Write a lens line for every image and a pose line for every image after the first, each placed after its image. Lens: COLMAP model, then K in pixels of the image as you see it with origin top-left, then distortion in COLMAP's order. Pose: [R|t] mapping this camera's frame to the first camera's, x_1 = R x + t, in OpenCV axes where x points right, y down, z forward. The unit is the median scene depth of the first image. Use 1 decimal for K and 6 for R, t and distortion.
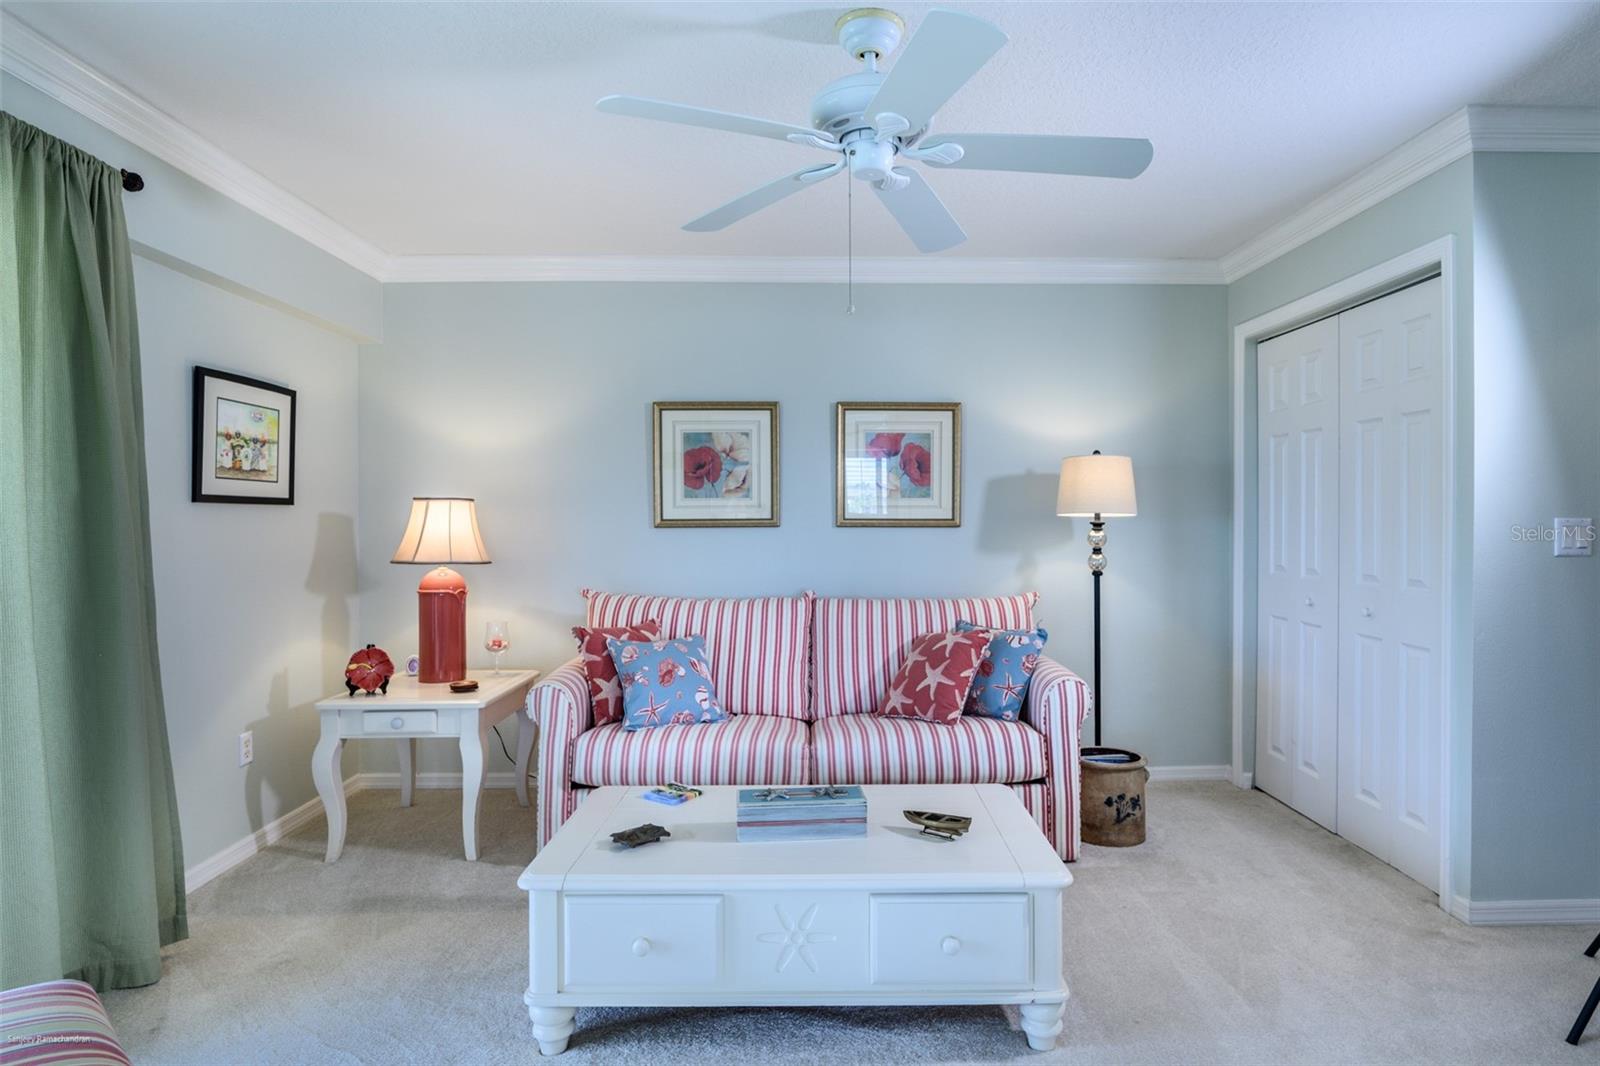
lens RADIAL K [[876.0, 0, 800.0], [0, 876.0, 533.0], [0, 0, 1]] dist [-0.002364, -0.000223]
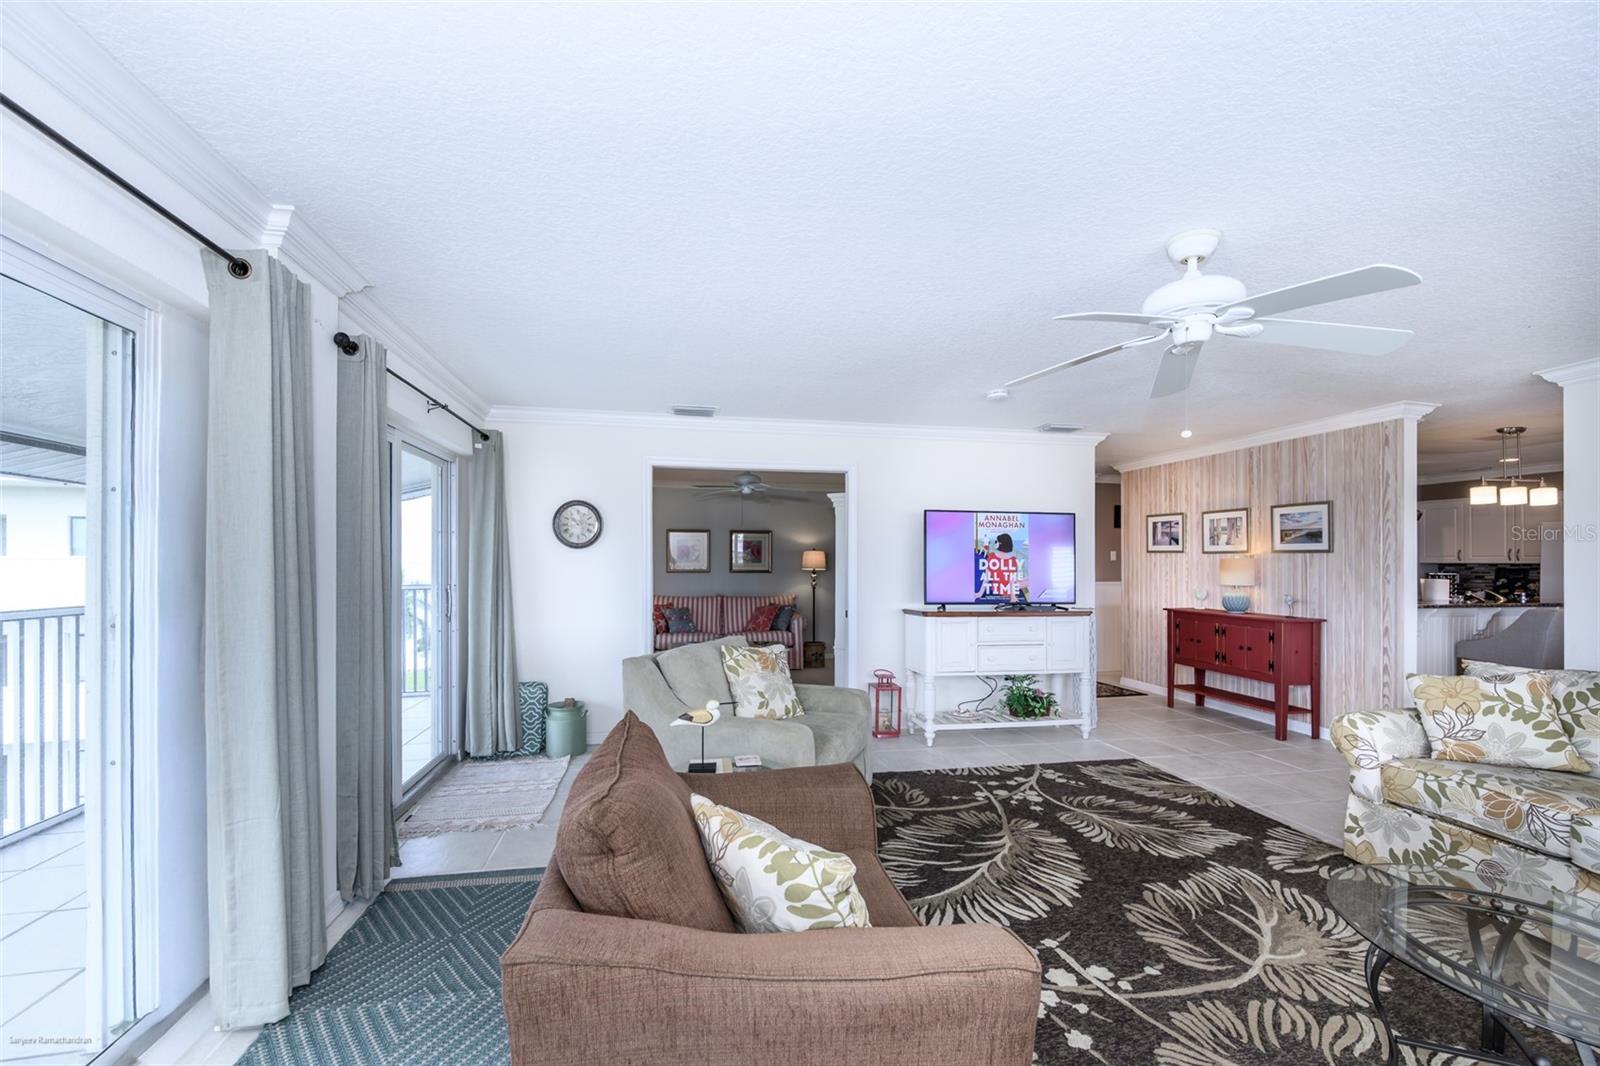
lens RADIAL K [[645.1, 0, 795.4], [0, 645.1, 562.7], [0, 0, 1]] dist [-0.003115, -0.000086]
pose [[0.980914, 0.004740, 0.194384, -0.194485], [-0.001298, 0.999840, -0.017831, -0.003114], [-0.194438, 0.017239, 0.980763, -1.405496]]
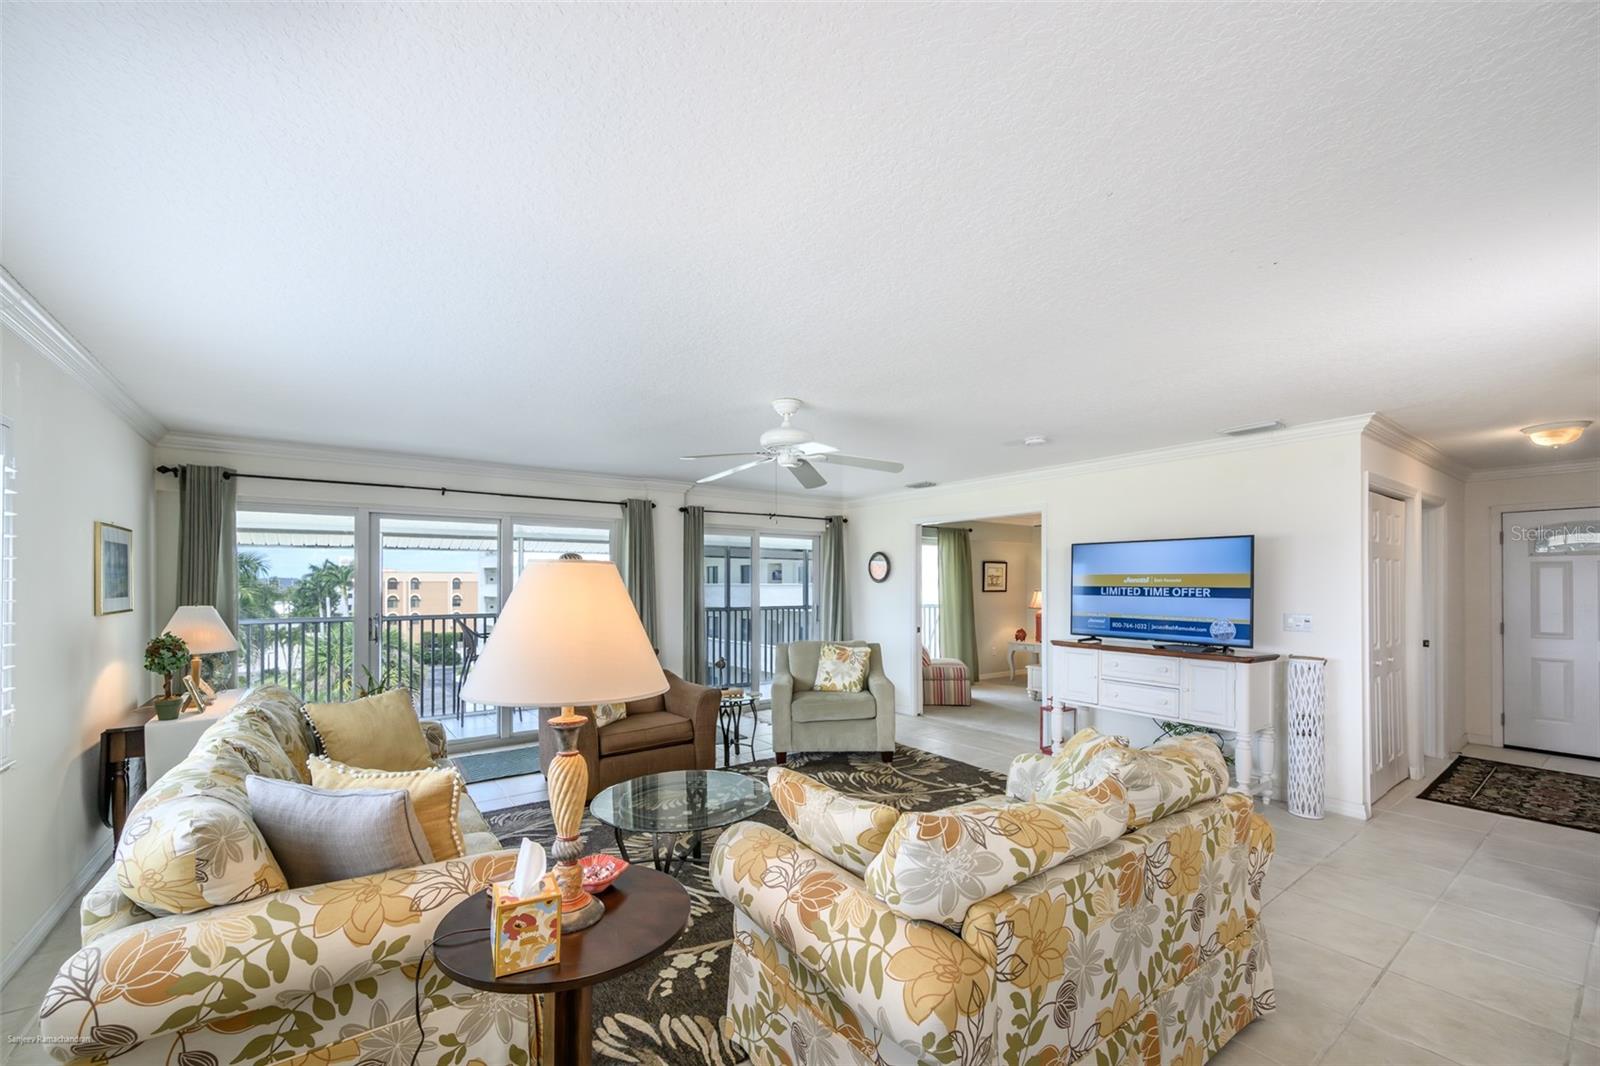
lens RADIAL K [[665.7, 0, 798.3], [0, 665.7, 575.6], [0, 0, 1]] dist [-0.007418, 0.000230]
pose [[0.589357, -0.004919, -0.807858, 1.255520], [-0.018991, 0.999621, -0.019941, -0.028144], [0.807650, 0.027095, 0.589040, -1.477542]]
